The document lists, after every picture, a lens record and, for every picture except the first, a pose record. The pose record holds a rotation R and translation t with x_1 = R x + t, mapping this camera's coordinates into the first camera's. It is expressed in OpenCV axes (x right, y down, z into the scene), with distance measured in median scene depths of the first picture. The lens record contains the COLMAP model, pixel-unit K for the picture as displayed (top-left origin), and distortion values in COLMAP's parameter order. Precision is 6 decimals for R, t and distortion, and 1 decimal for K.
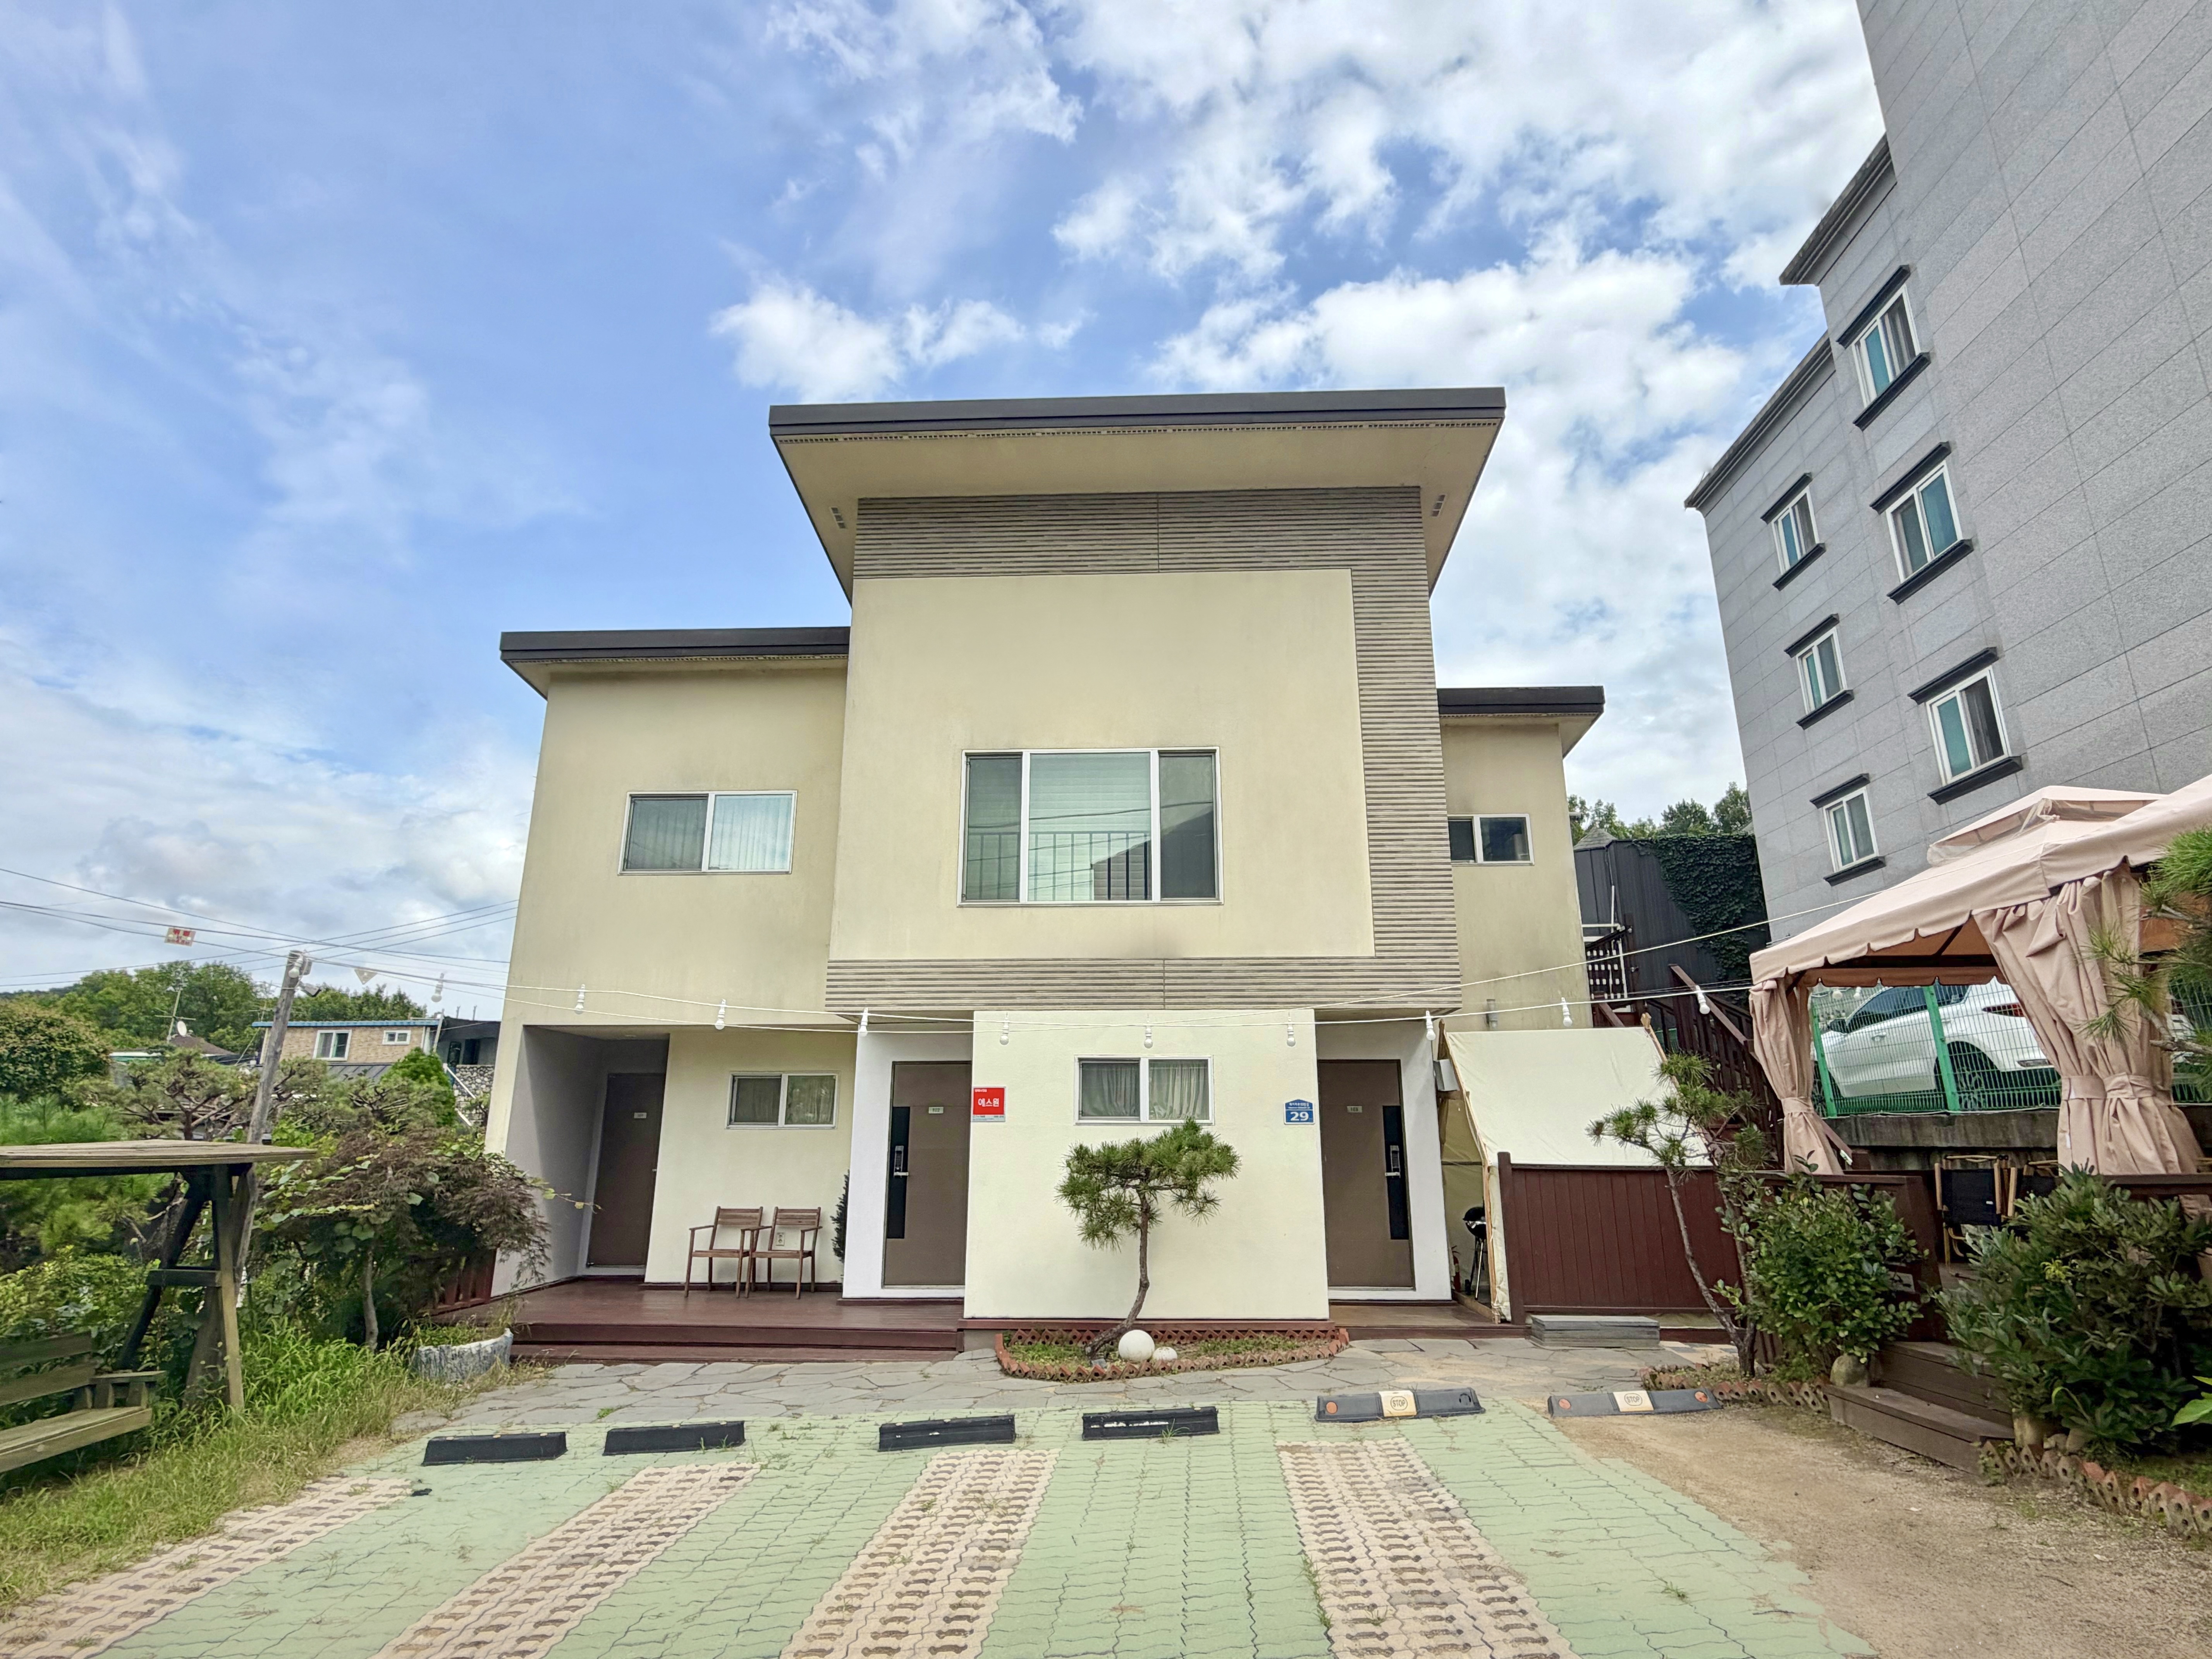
lens RADIAL K [[1137.7, 0, 1106.0], [0, 1137.7, 829.5], [0, 0, 1]] dist [0.022656, -0.013594]
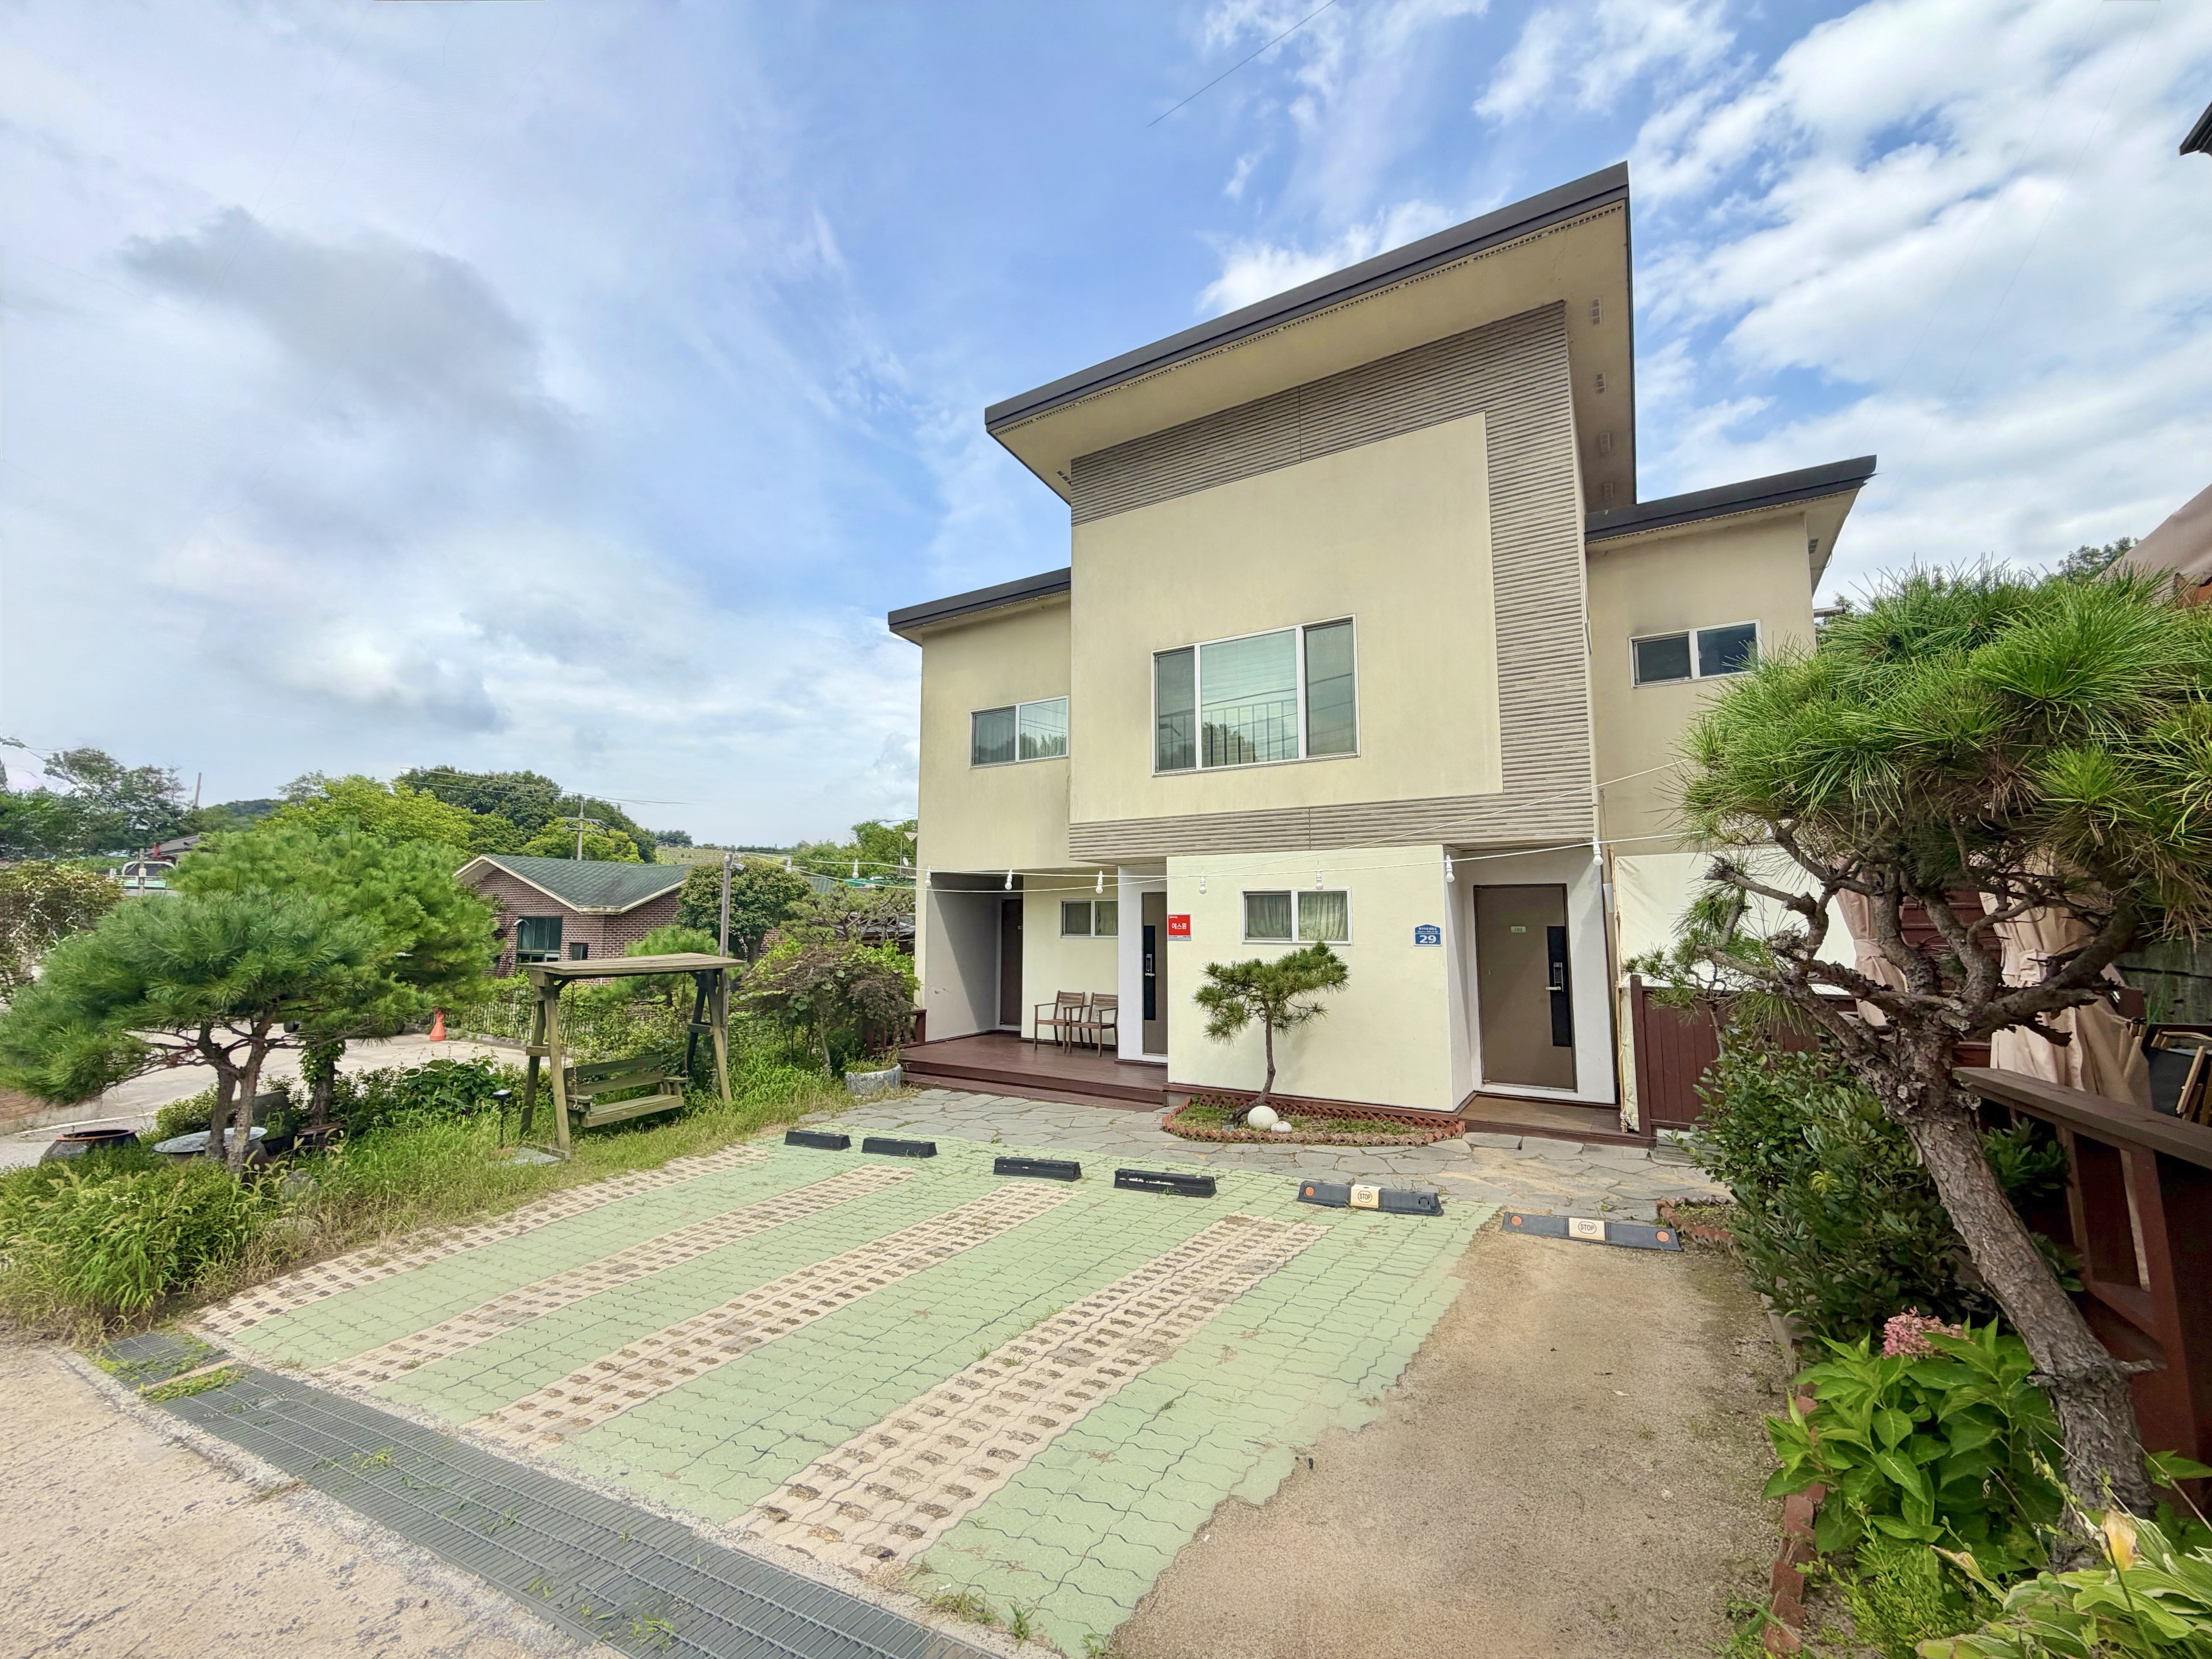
lens RADIAL K [[873.5, 0, 1106.0], [0, 873.5, 829.5], [0, 0, 1]] dist [0.000026, -0.000089]
pose [[0.876087, -0.050896, -0.479459, 0.283375], [0.126714, 0.983762, 0.127108, -0.004792], [0.465204, -0.172112, 0.868310, 0.110236]]
